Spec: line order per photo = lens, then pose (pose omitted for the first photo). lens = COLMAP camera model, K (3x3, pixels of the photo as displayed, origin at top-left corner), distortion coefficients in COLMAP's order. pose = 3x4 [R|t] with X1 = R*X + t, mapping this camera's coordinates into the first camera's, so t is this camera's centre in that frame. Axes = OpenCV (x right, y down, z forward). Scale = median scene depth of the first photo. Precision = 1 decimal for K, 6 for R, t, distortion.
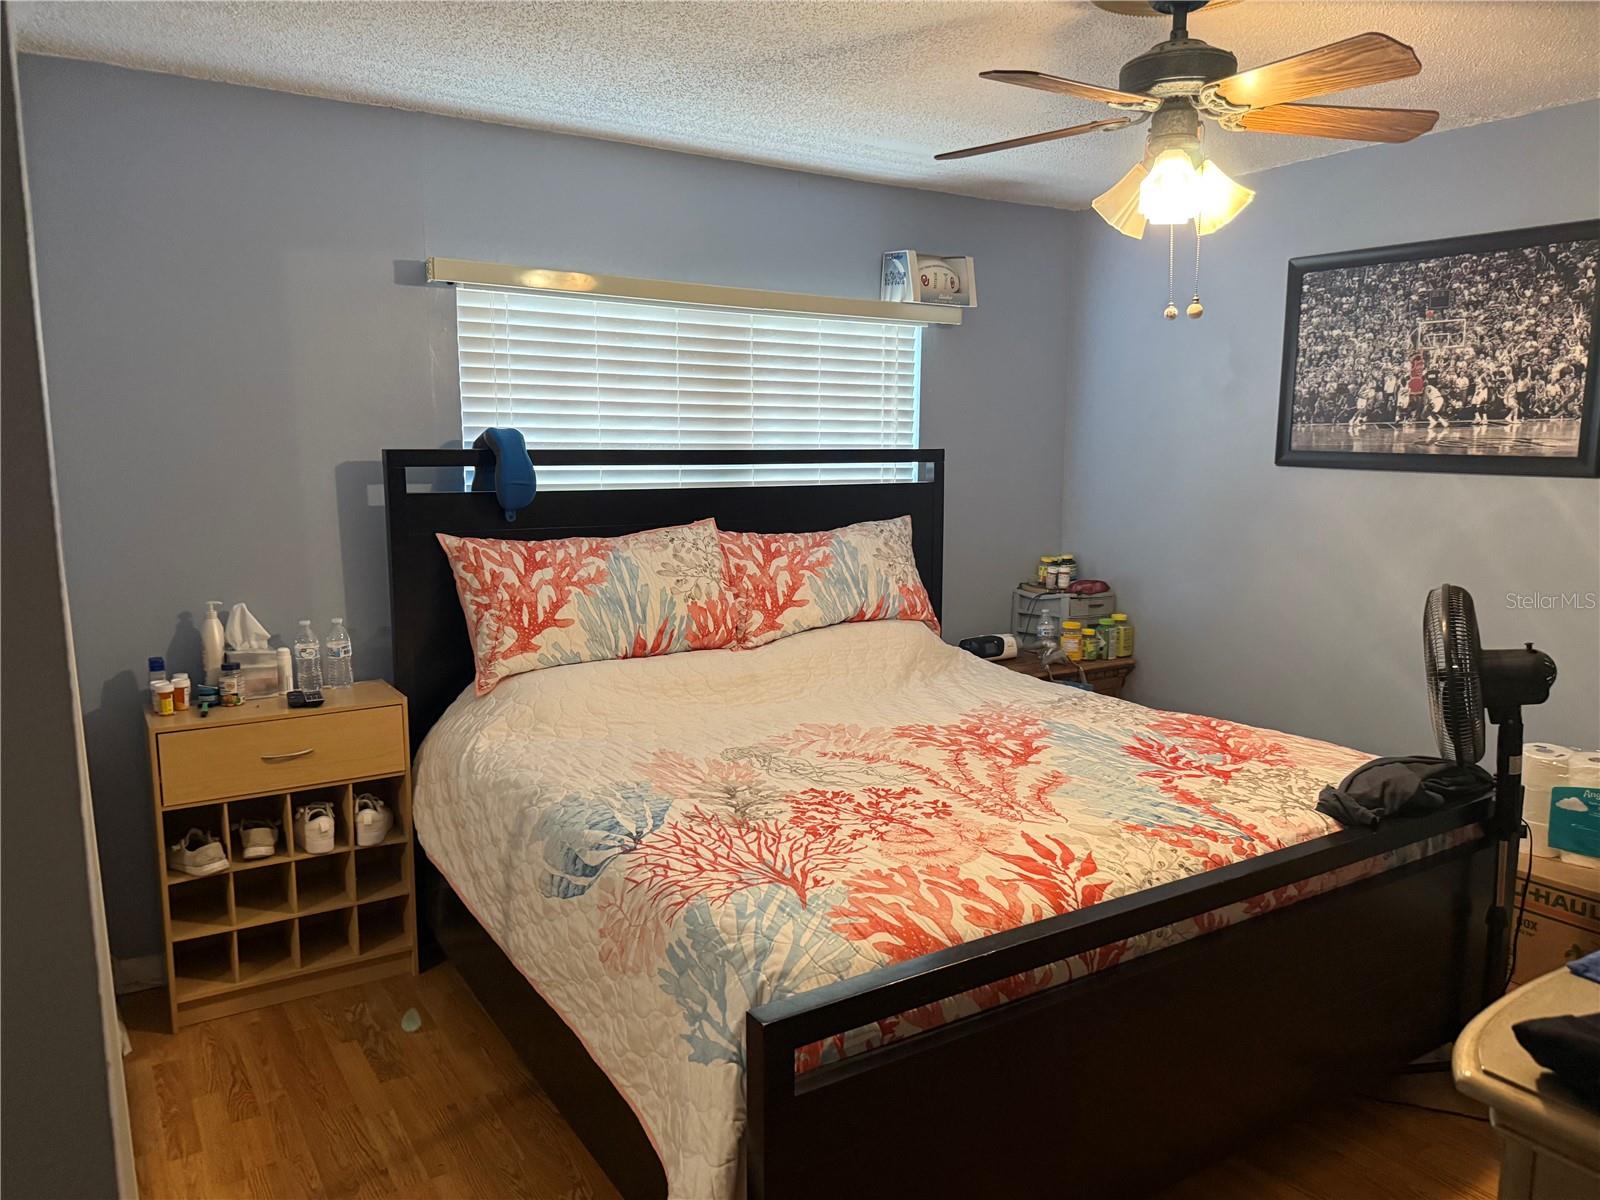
lens RADIAL K [[1134.9, 0, 800.0], [0, 1134.9, 600.0], [0, 0, 1]] dist [0.124887, -0.215575]
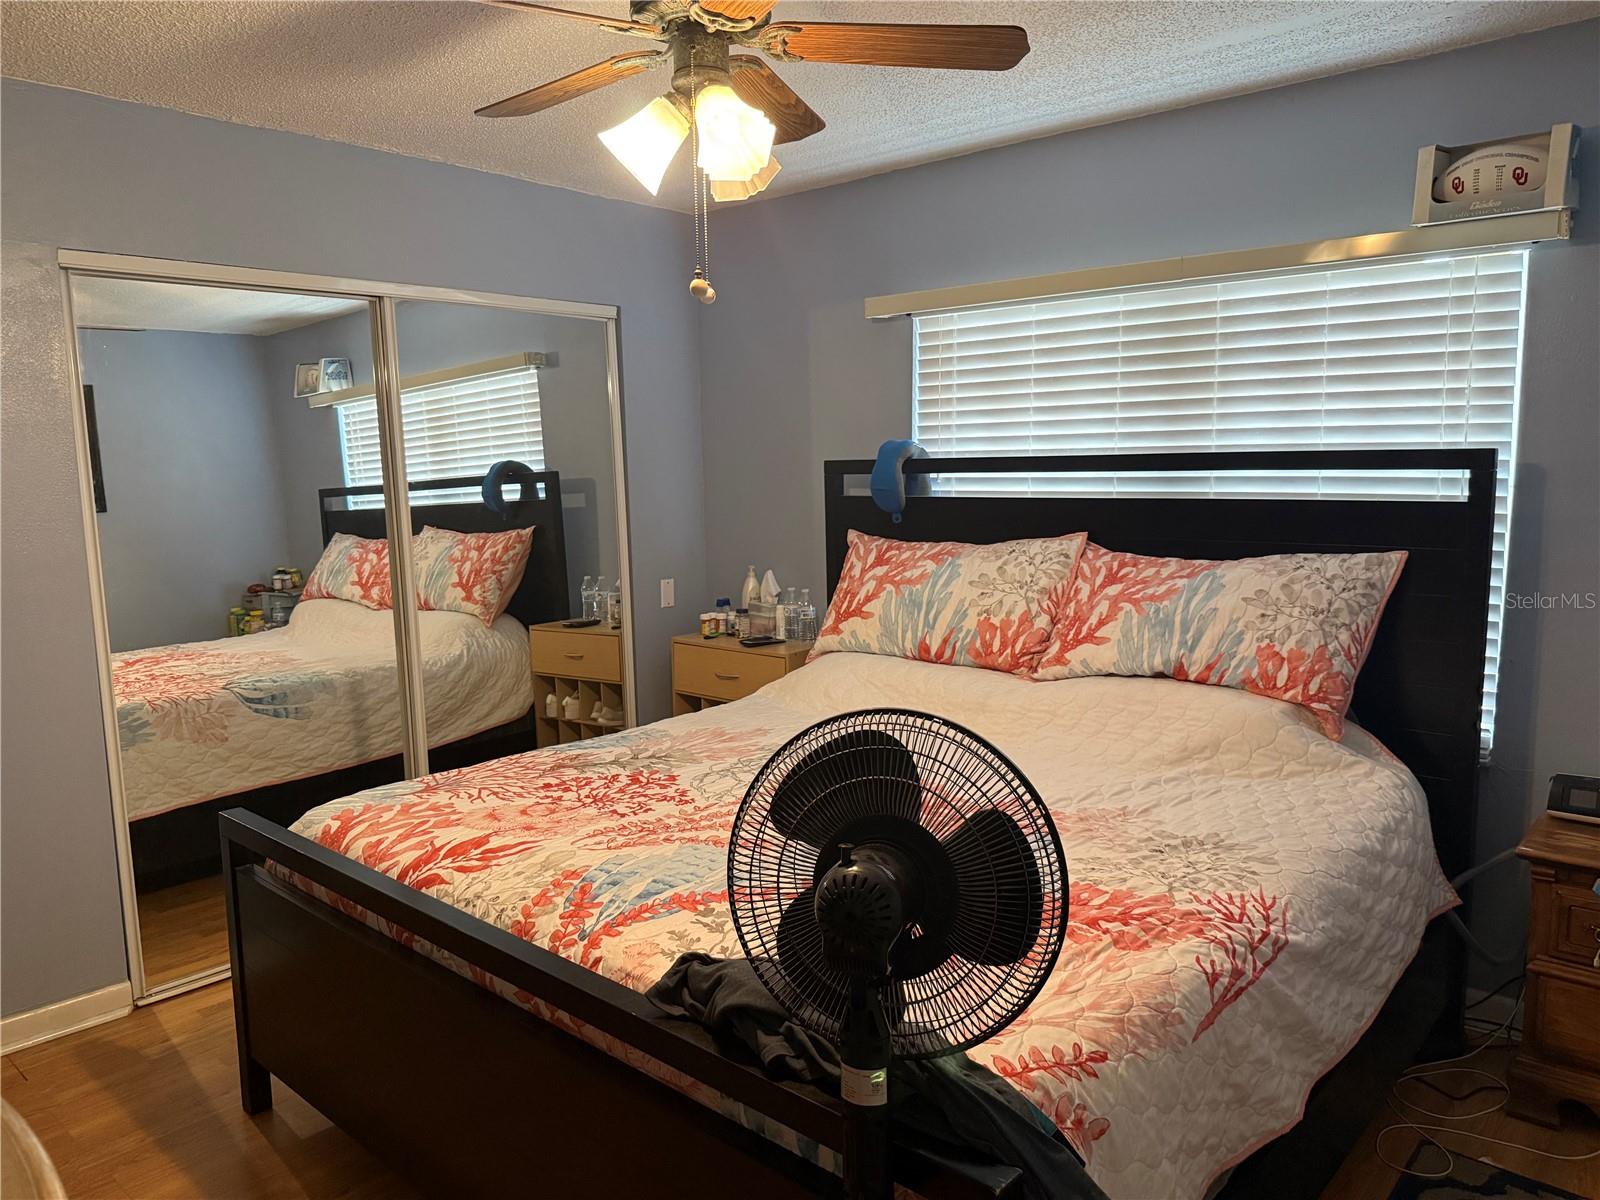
lens RADIAL K [[1134.9, 0, 800.0], [0, 1134.9, 600.0], [0, 0, 1]] dist [0.124887, -0.215575]
pose [[0.261731, 0.114516, -0.958323, 0.792486], [-0.116821, 0.989394, 0.086323, -0.078184], [0.958045, 0.089359, 0.272333, 0.606978]]
